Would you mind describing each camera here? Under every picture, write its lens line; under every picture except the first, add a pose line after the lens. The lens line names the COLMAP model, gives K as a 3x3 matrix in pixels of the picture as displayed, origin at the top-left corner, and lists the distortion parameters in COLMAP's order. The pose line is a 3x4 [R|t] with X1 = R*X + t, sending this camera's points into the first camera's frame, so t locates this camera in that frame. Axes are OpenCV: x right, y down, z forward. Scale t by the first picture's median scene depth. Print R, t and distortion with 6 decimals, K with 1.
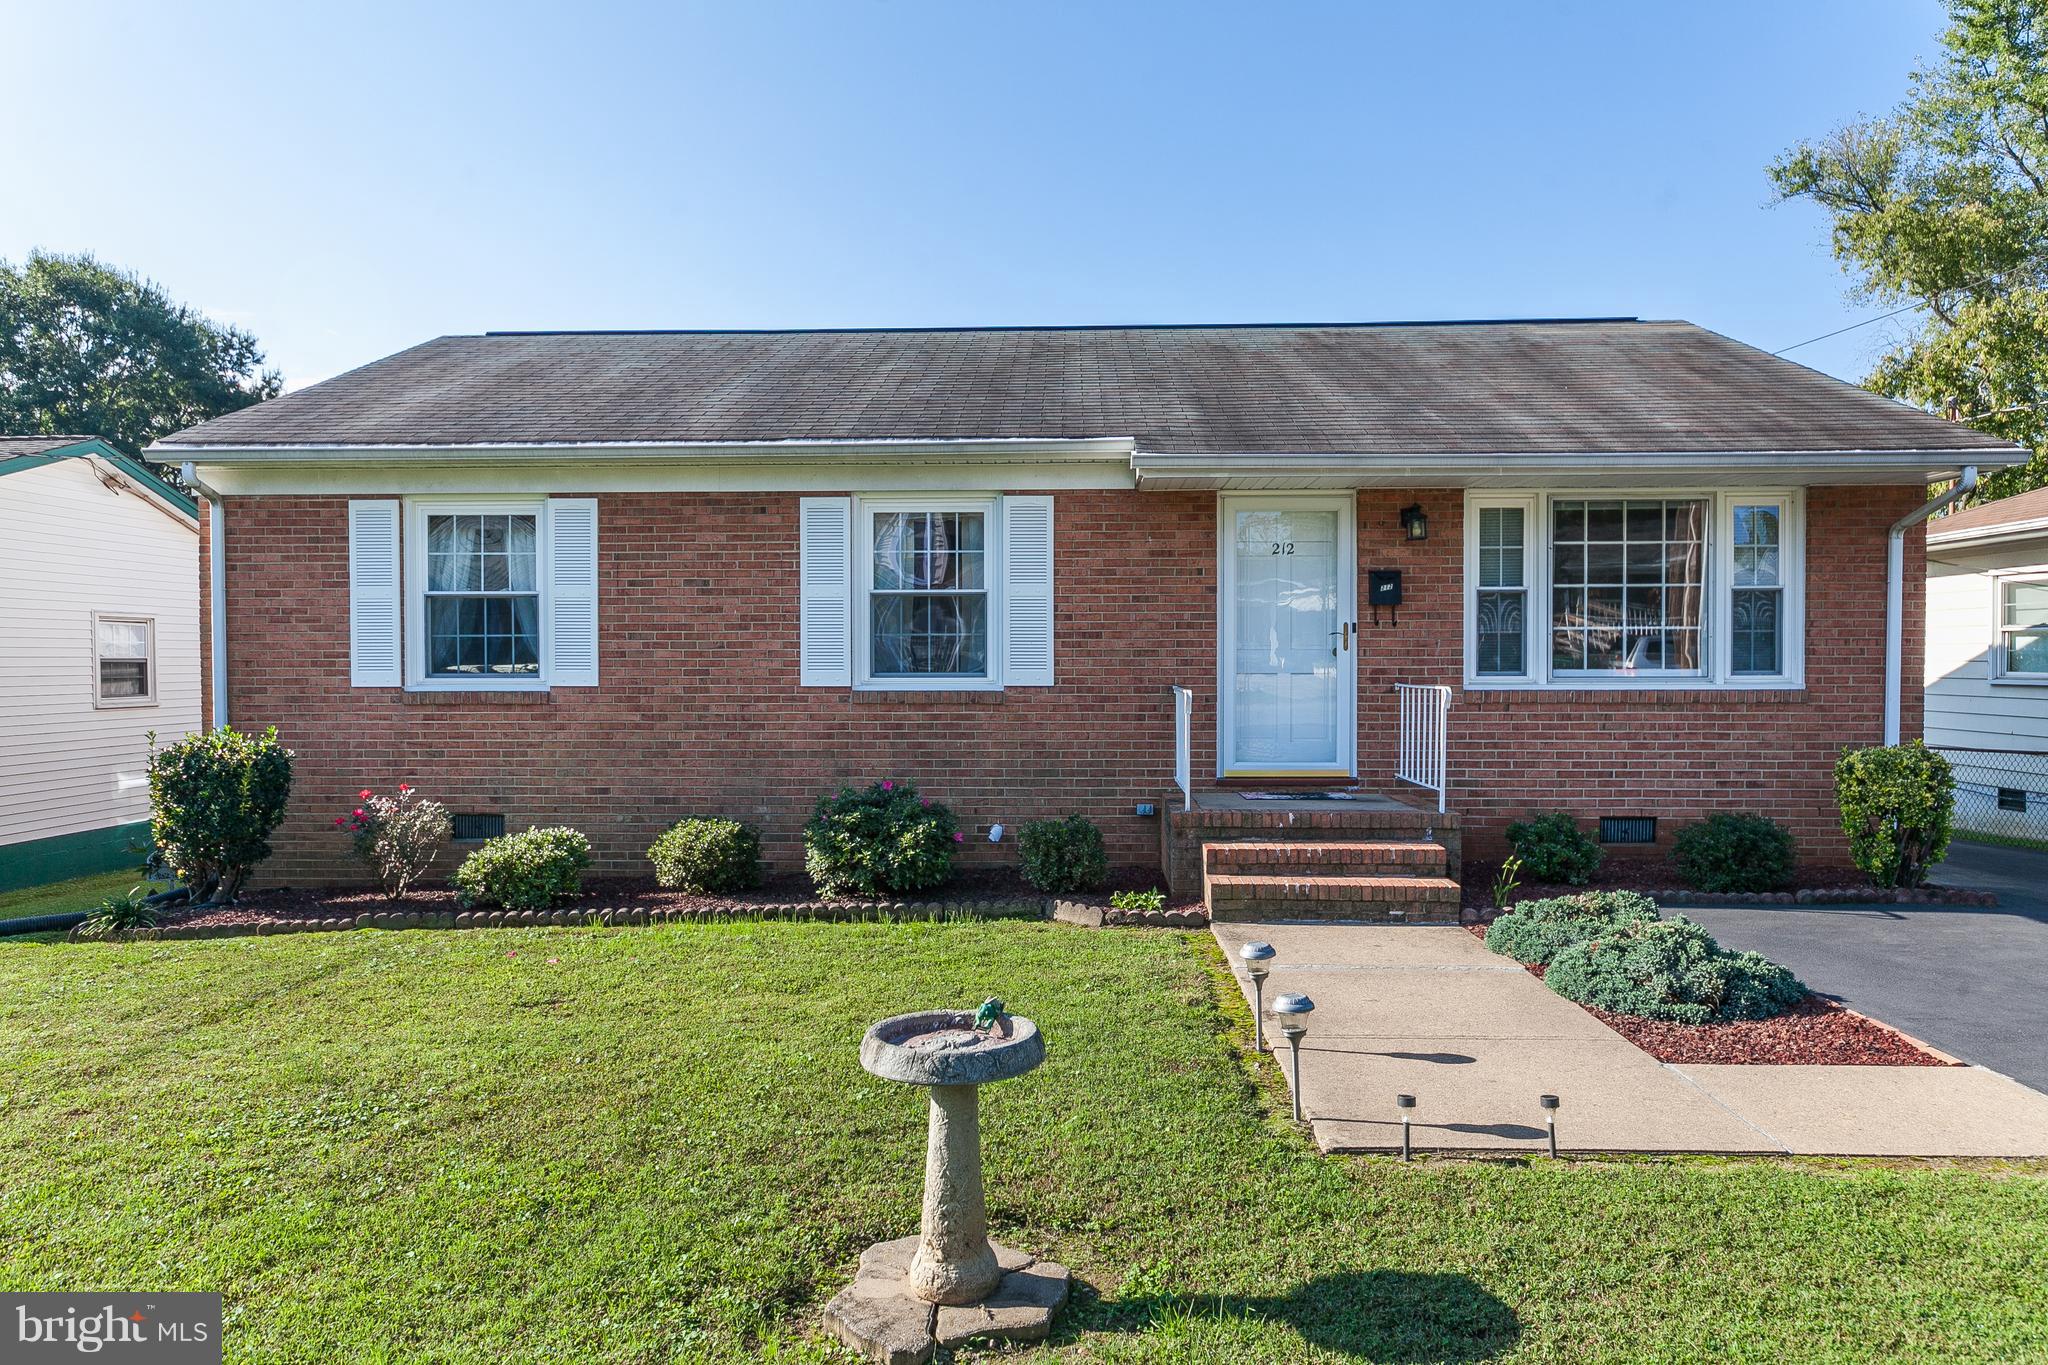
lens RADIAL K [[1352.0, 0, 1019.8], [0, 1352.0, 683.8], [0, 0, 1]] dist [0.002162, -0.001936]
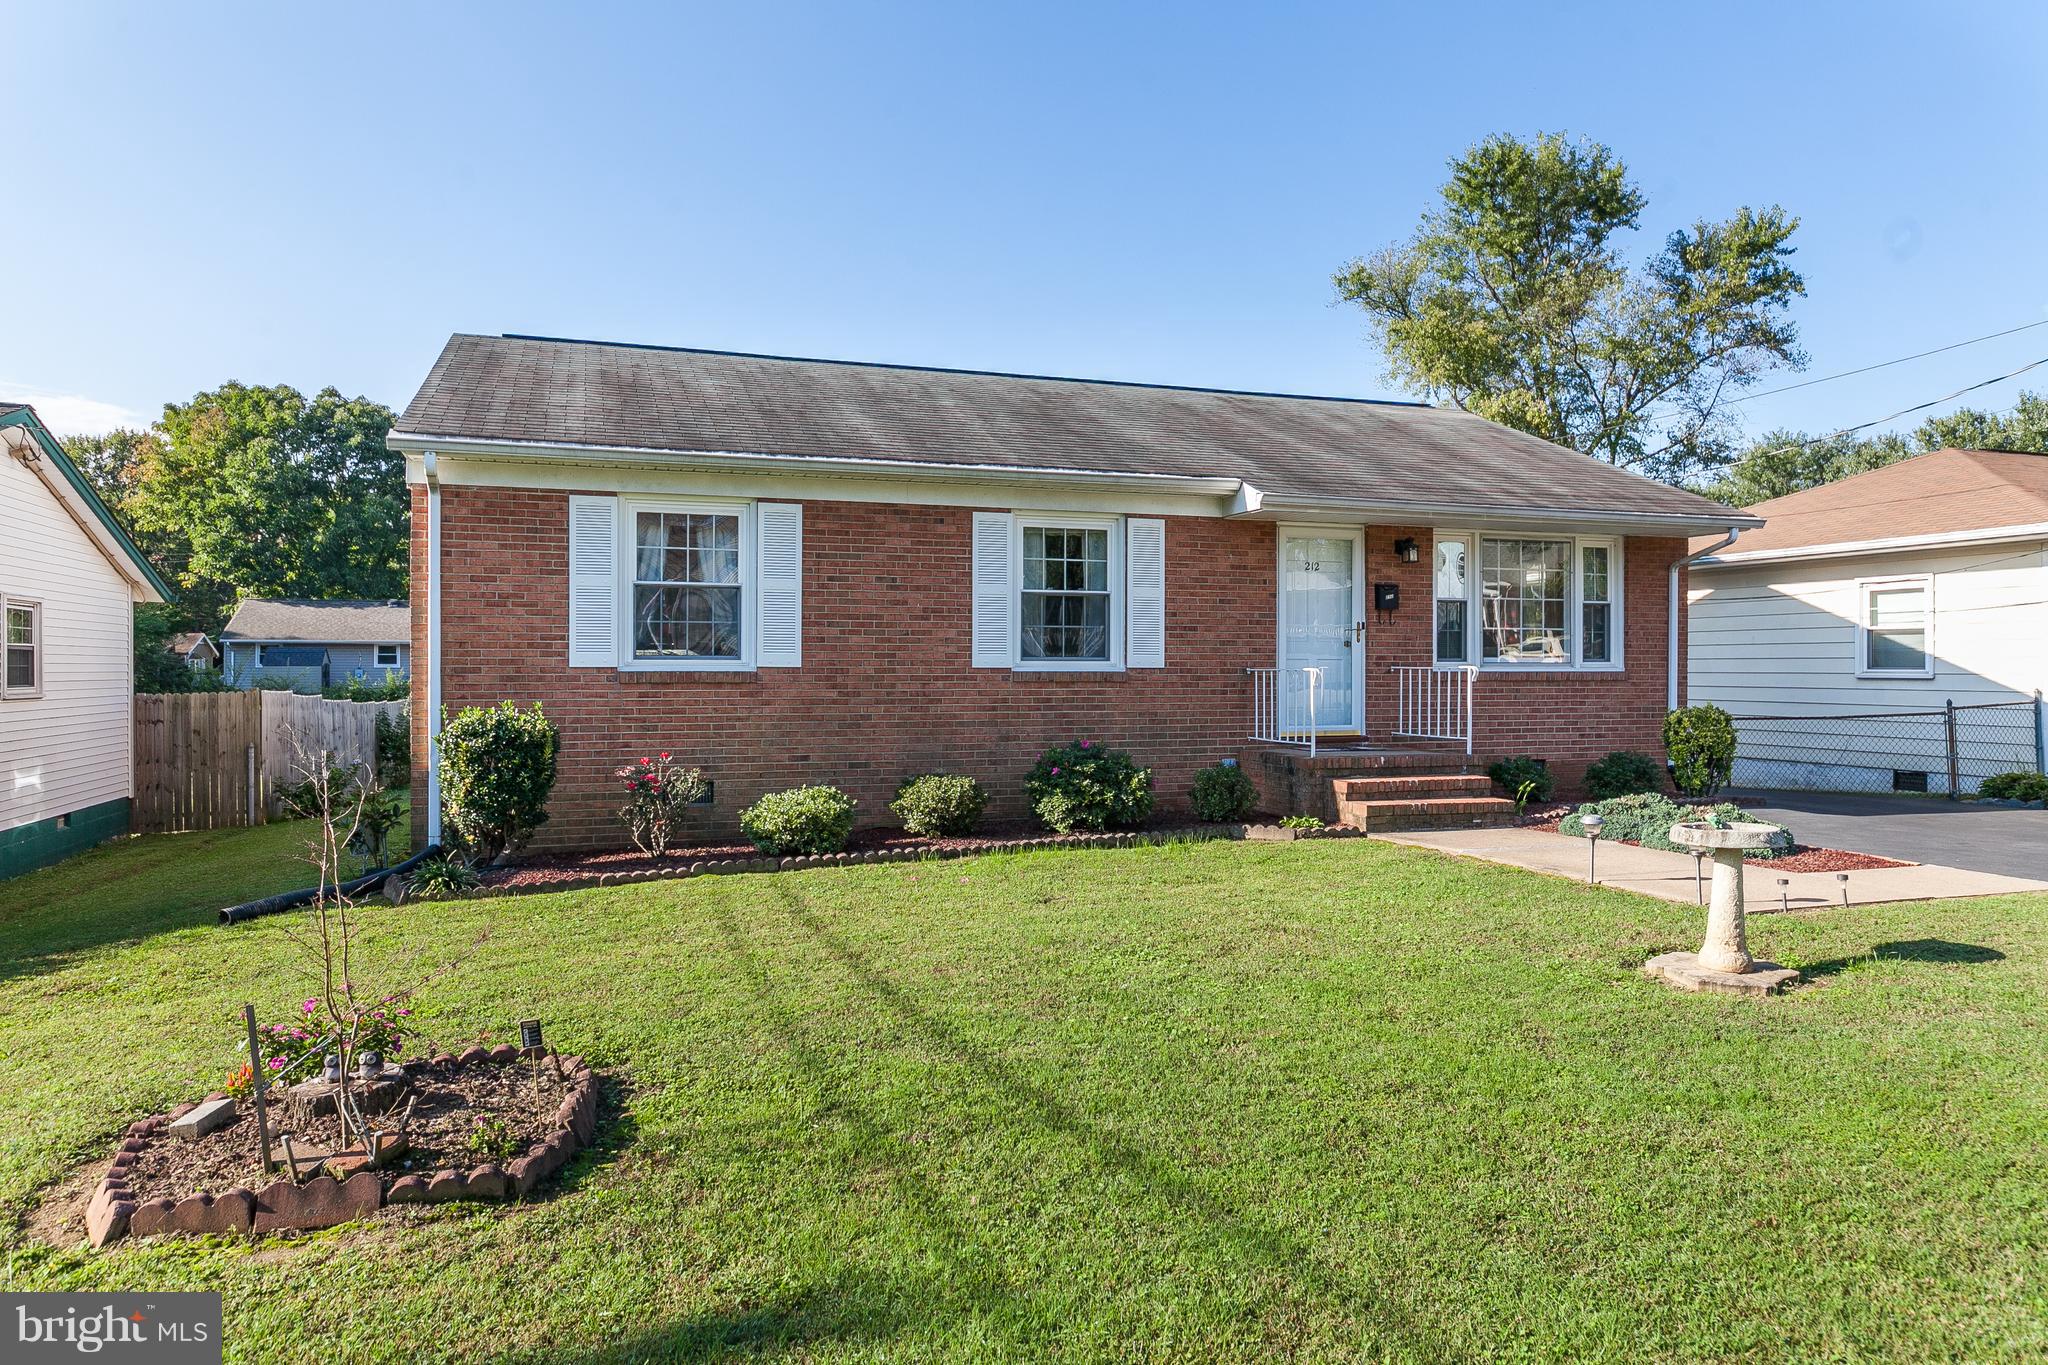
lens RADIAL K [[1301.0, 0, 1029.1], [0, 1301.0, 667.3], [0, 0, 1]] dist [-0.000216, -0.000899]
pose [[0.935351, 0.003564, 0.353702, -0.527977], [0.003413, 0.999812, -0.019101, 0.024091], [-0.353704, 0.019073, 0.935163, -0.106016]]
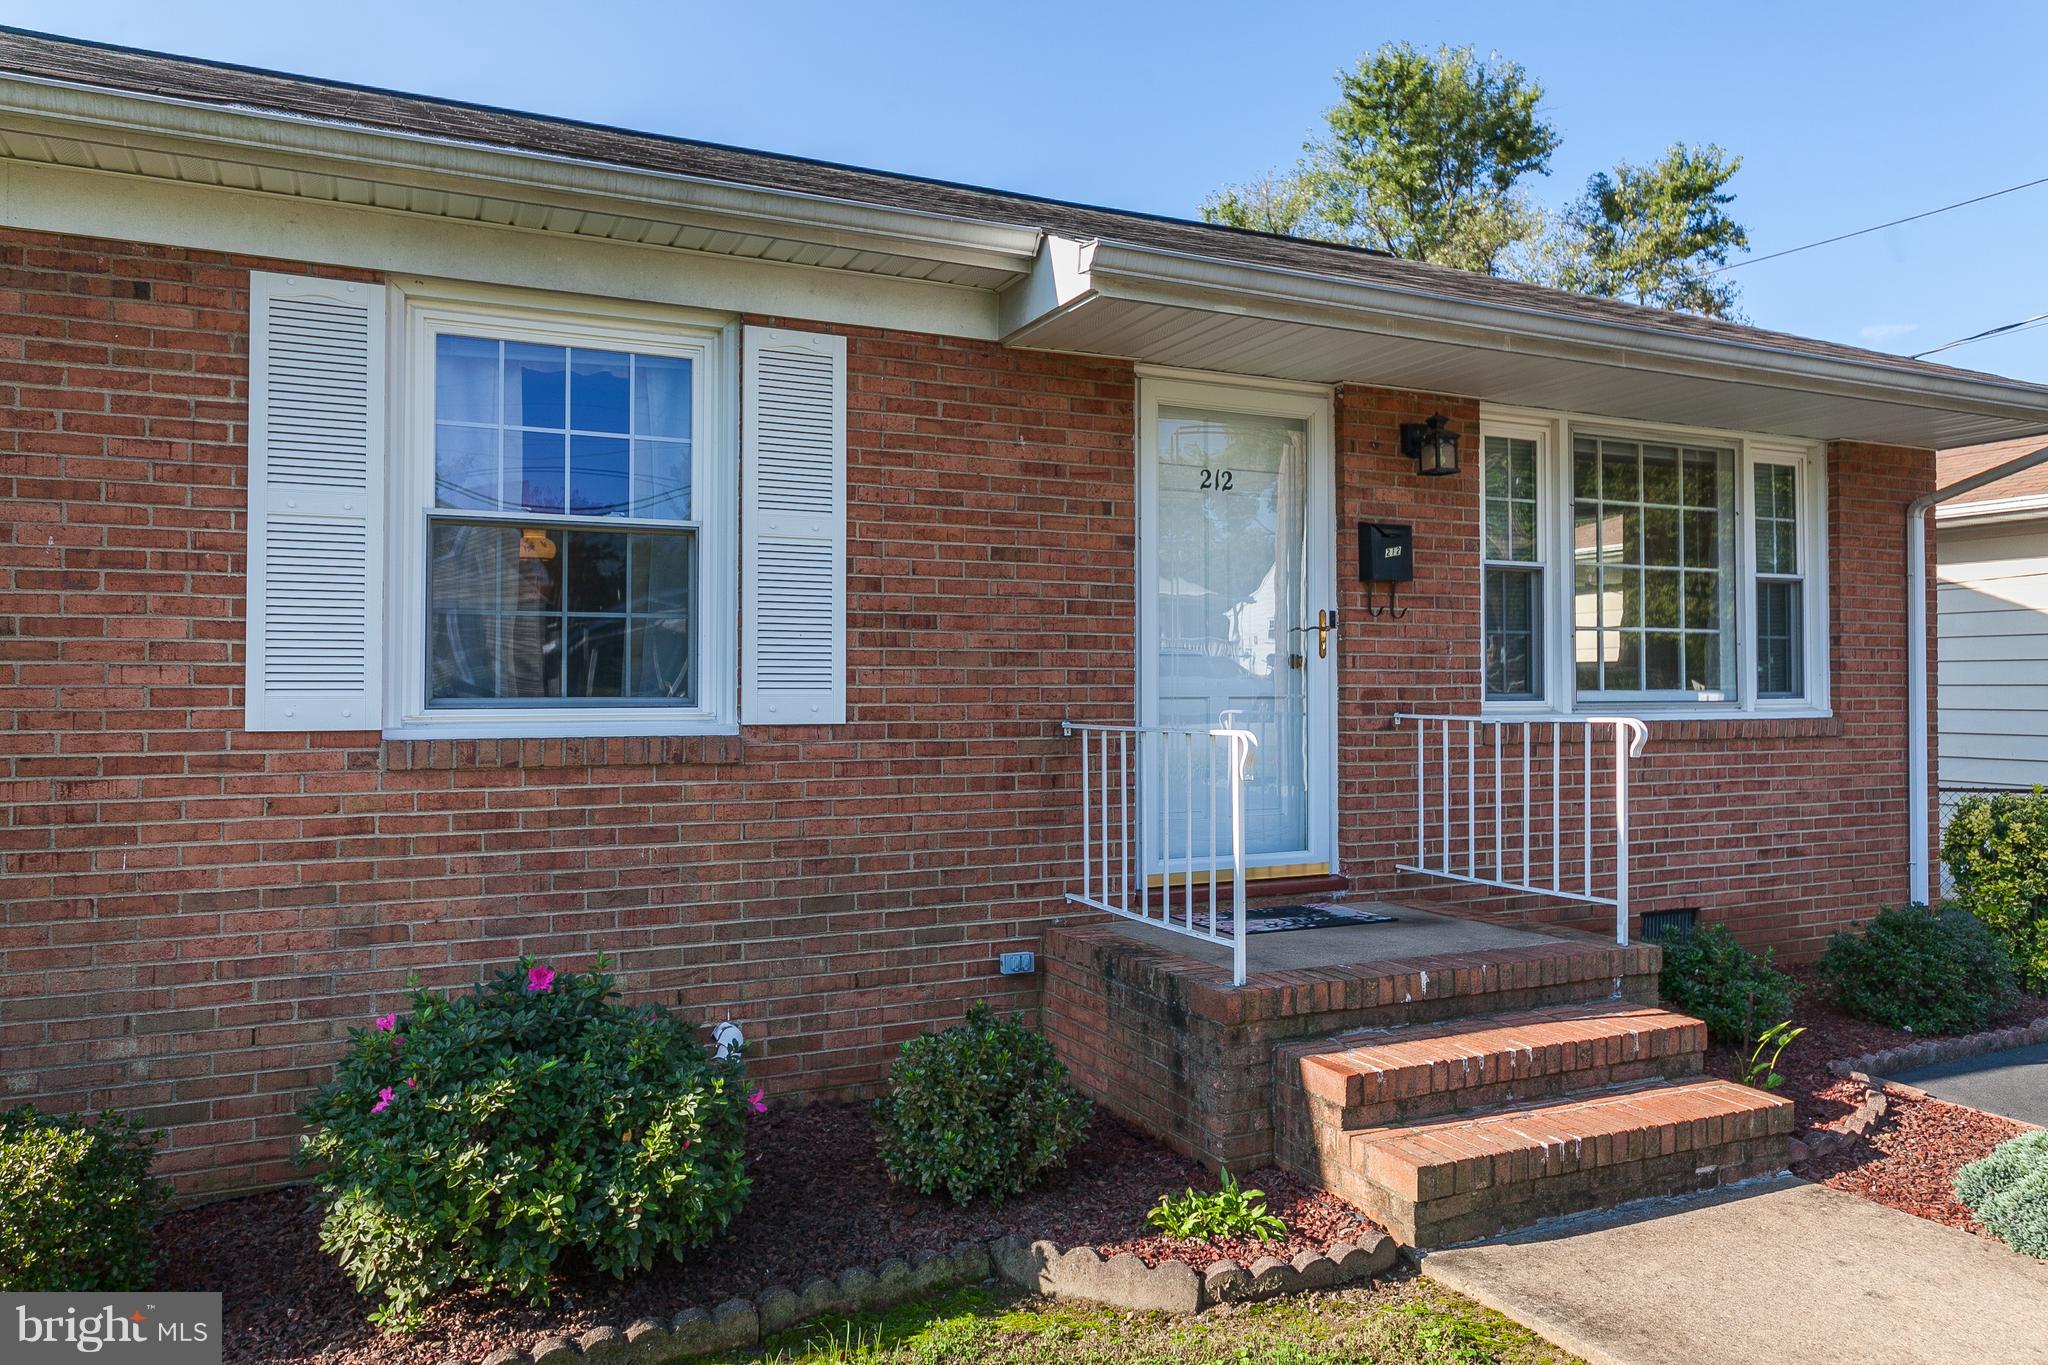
lens RADIAL K [[1394.7, 0, 1042.4], [0, 1394.7, 661.5], [0, 0, 1]] dist [0.000461, 0.001004]
pose [[0.884555, 0.010117, 0.466326, -0.146229], [0.008342, 0.999262, -0.037502, -0.001519], [-0.466361, 0.037062, 0.883818, 0.519507]]
